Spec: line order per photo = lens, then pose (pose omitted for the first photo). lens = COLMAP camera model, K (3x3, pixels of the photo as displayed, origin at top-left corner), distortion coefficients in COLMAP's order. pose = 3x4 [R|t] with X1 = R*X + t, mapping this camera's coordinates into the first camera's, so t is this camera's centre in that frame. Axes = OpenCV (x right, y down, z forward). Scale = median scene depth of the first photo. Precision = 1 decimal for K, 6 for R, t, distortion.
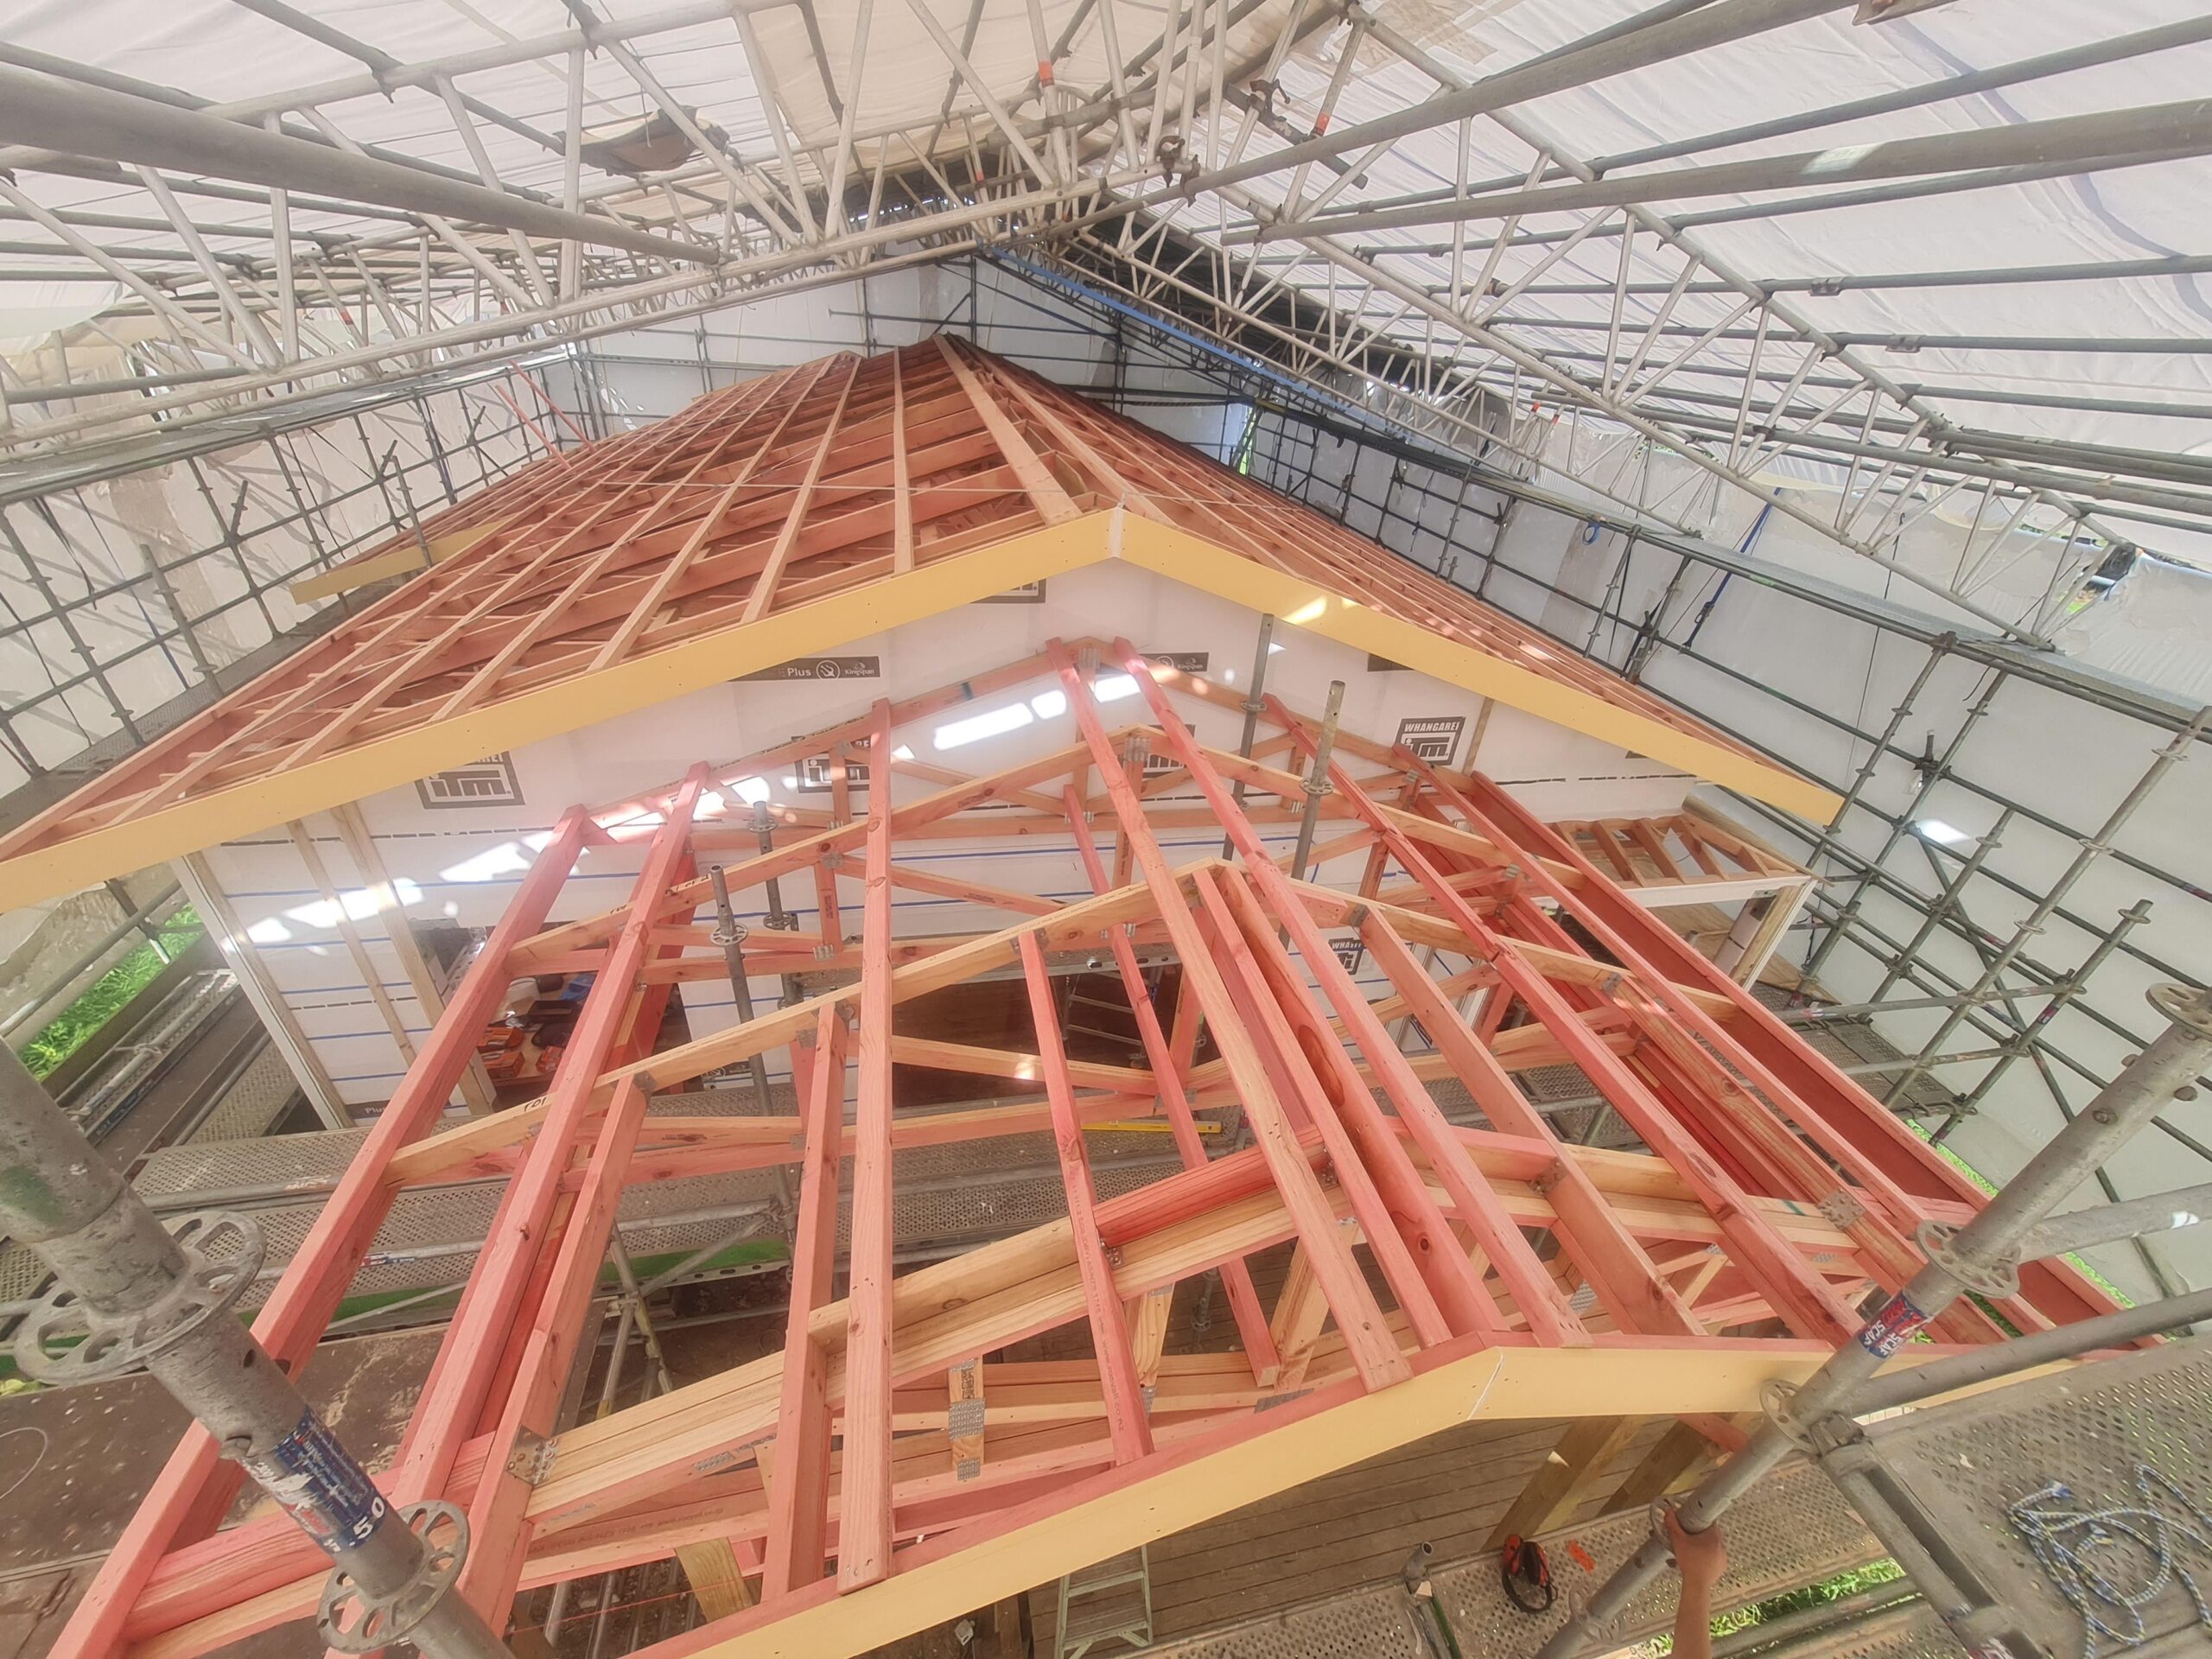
lens RADIAL K [[861.0, 0, 1111.1], [0, 861.0, 818.9], [0, 0, 1]] dist [0.002181, 0.001533]
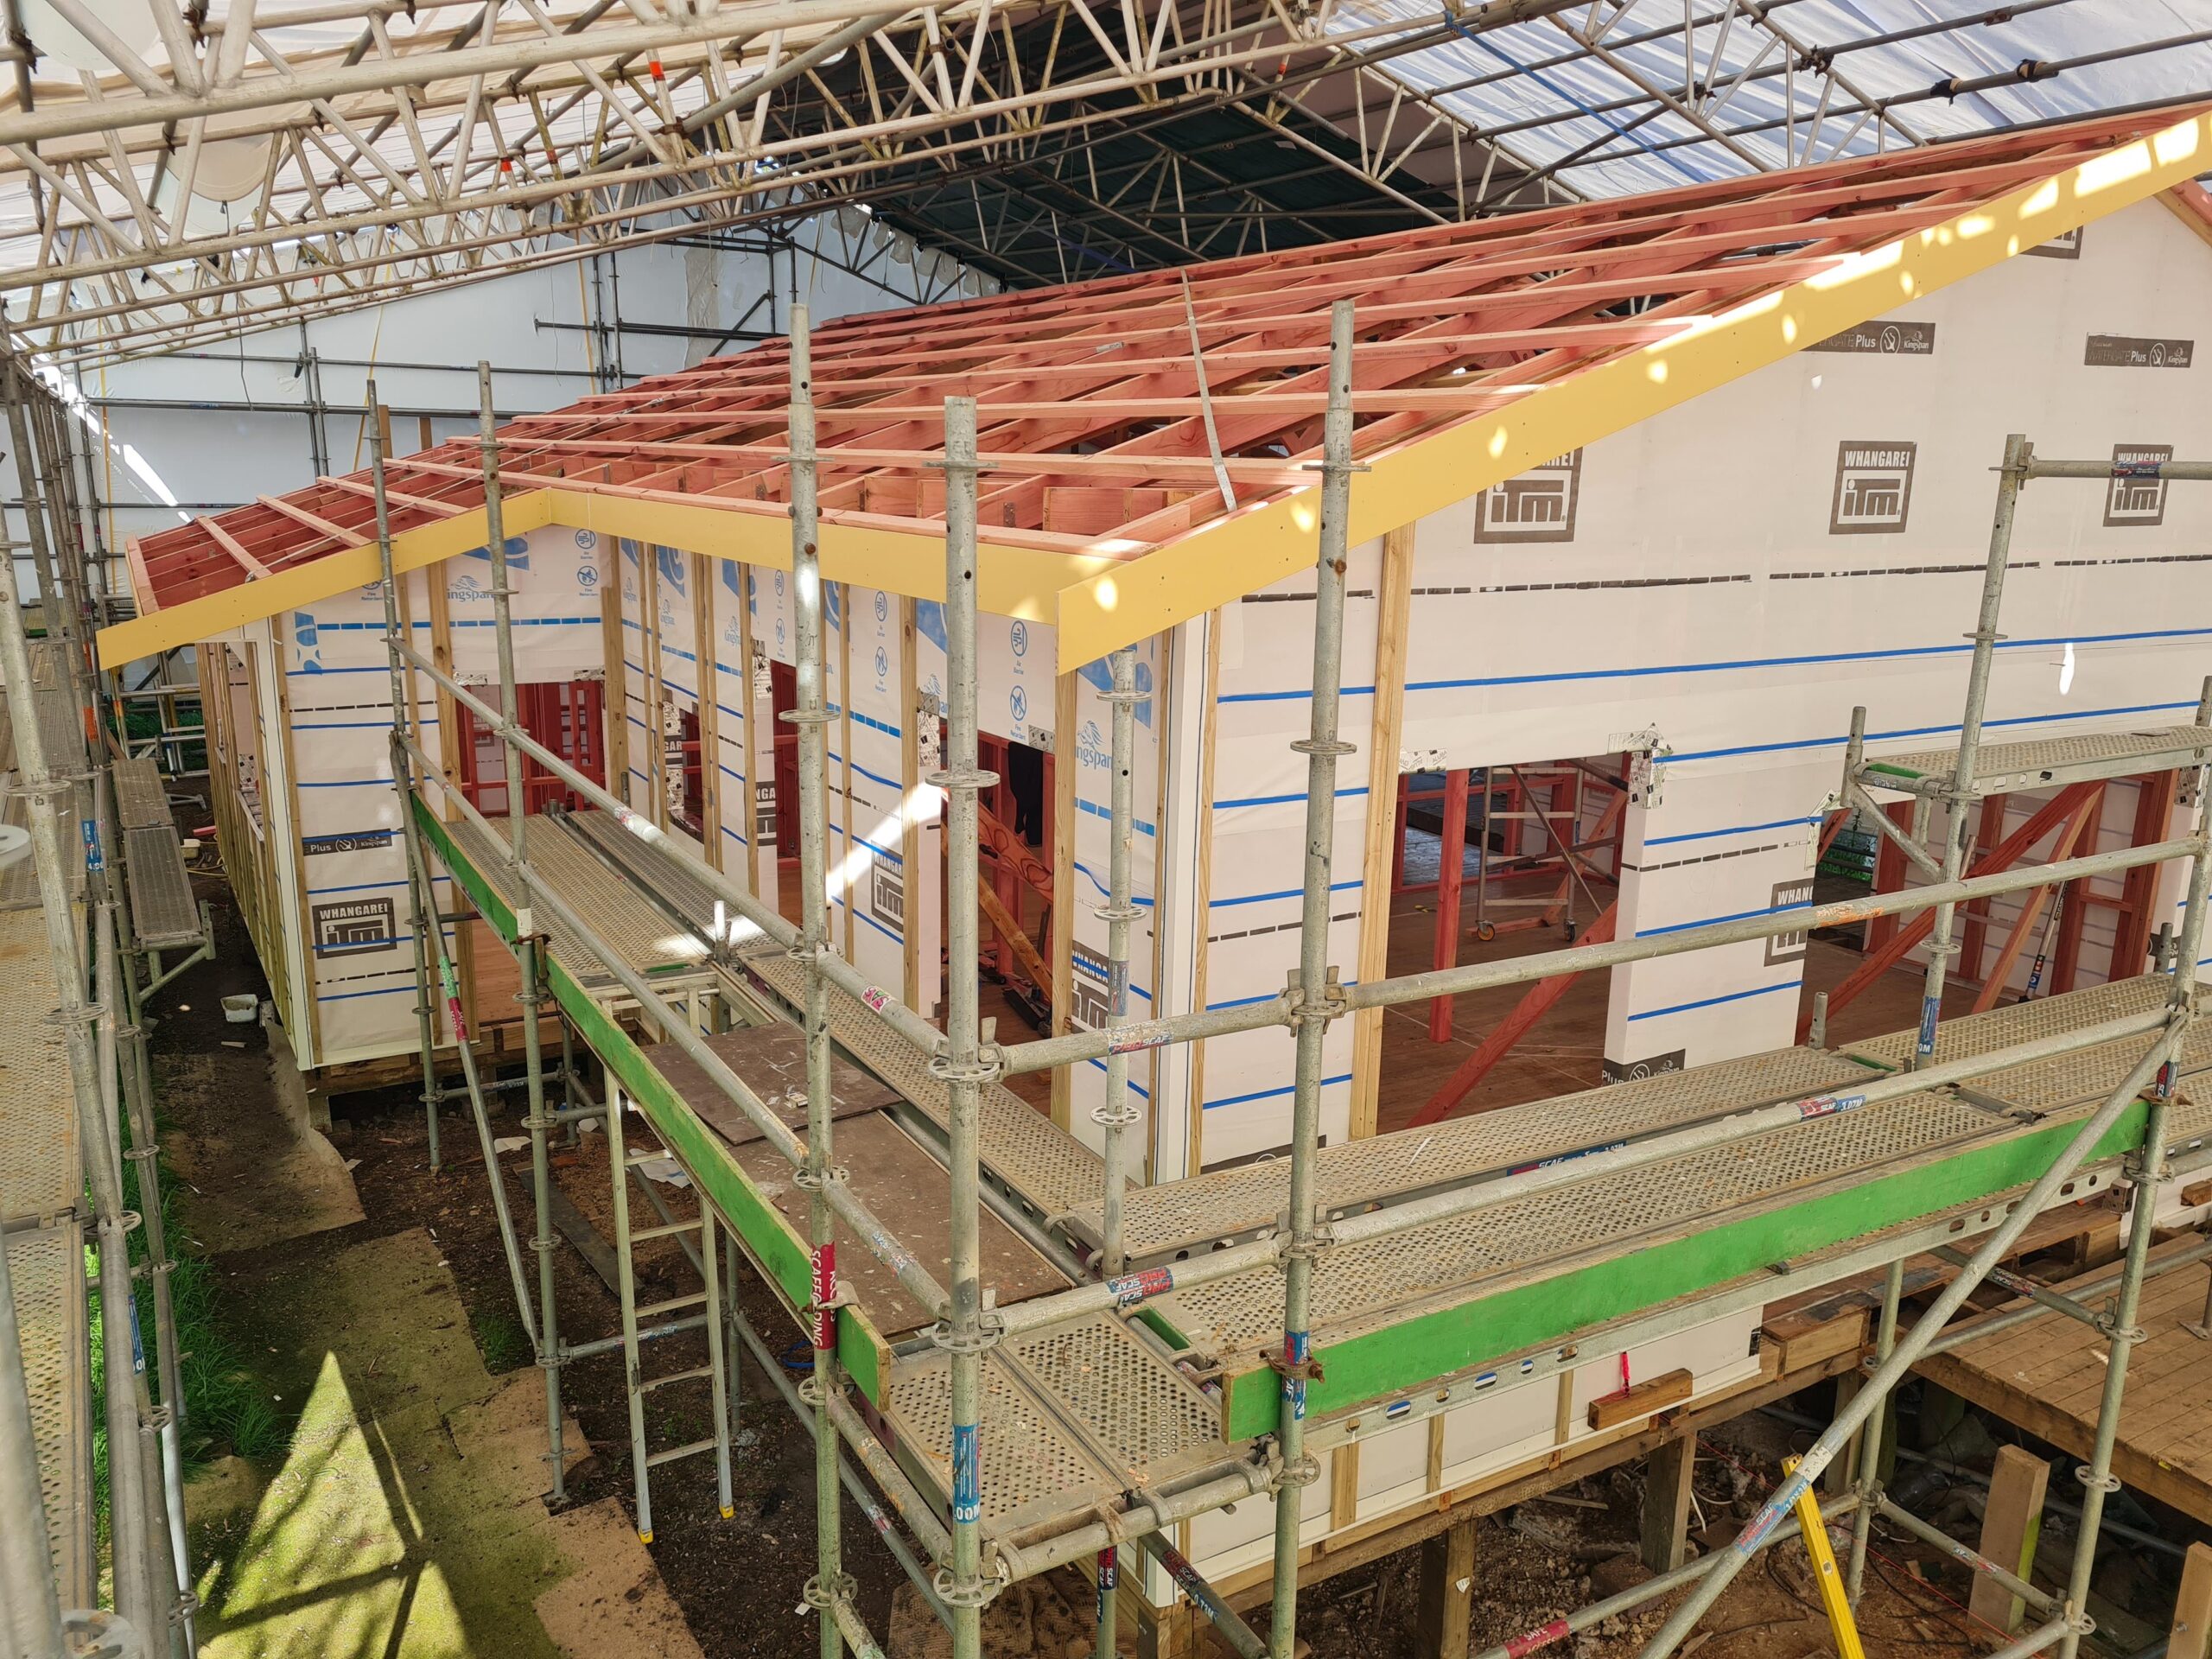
lens RADIAL K [[1655.3, 0, 1116.2], [0, 1655.3, 846.6], [0, 0, 1]] dist [0.065866, -0.030598]
pose [[0.948932, -0.126880, 0.288843, -0.611531], [0.205413, 0.943385, -0.260441, 0.205790], [-0.239446, 0.306473, 0.921271, -0.023930]]
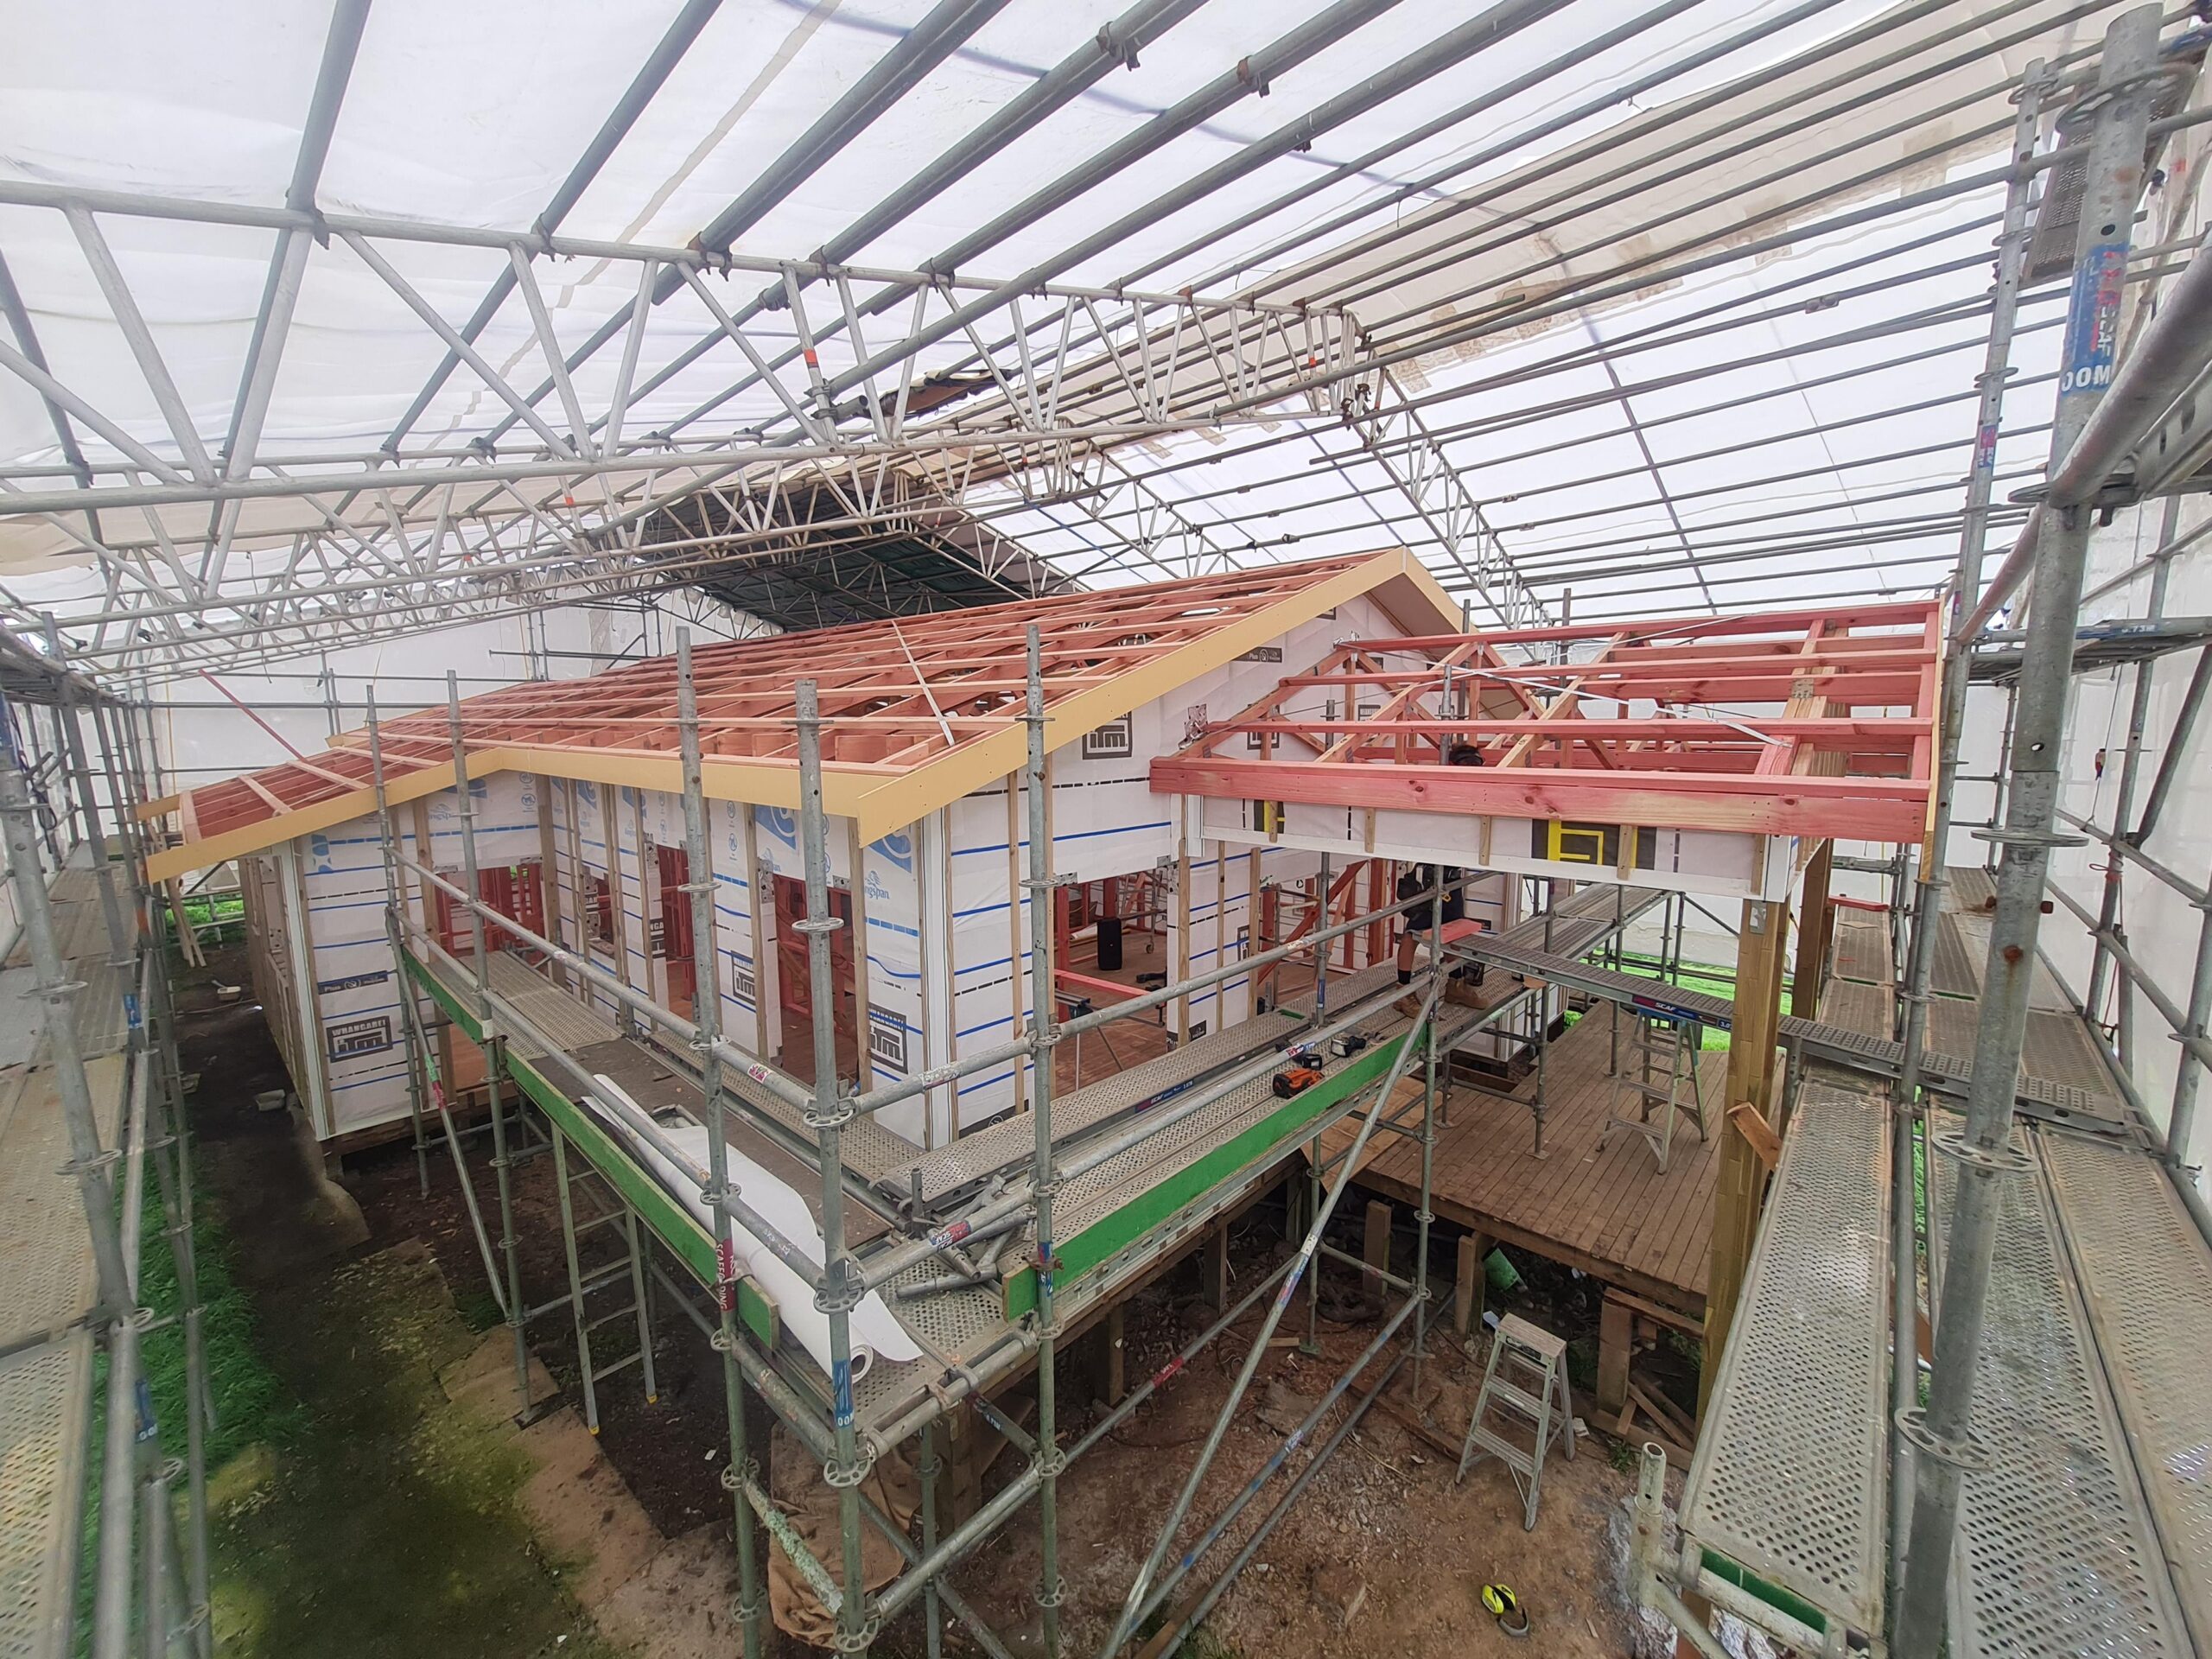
lens RADIAL K [[861.0, 0, 1110.9], [0, 861.0, 830.3], [0, 0, 1]] dist [0.002181, 0.001533]
pose [[0.816703, -0.151637, 0.556779, -0.611576], [0.351947, 0.895520, -0.272355, 0.177114], [-0.457308, 0.418389, 0.784742, 0.027081]]
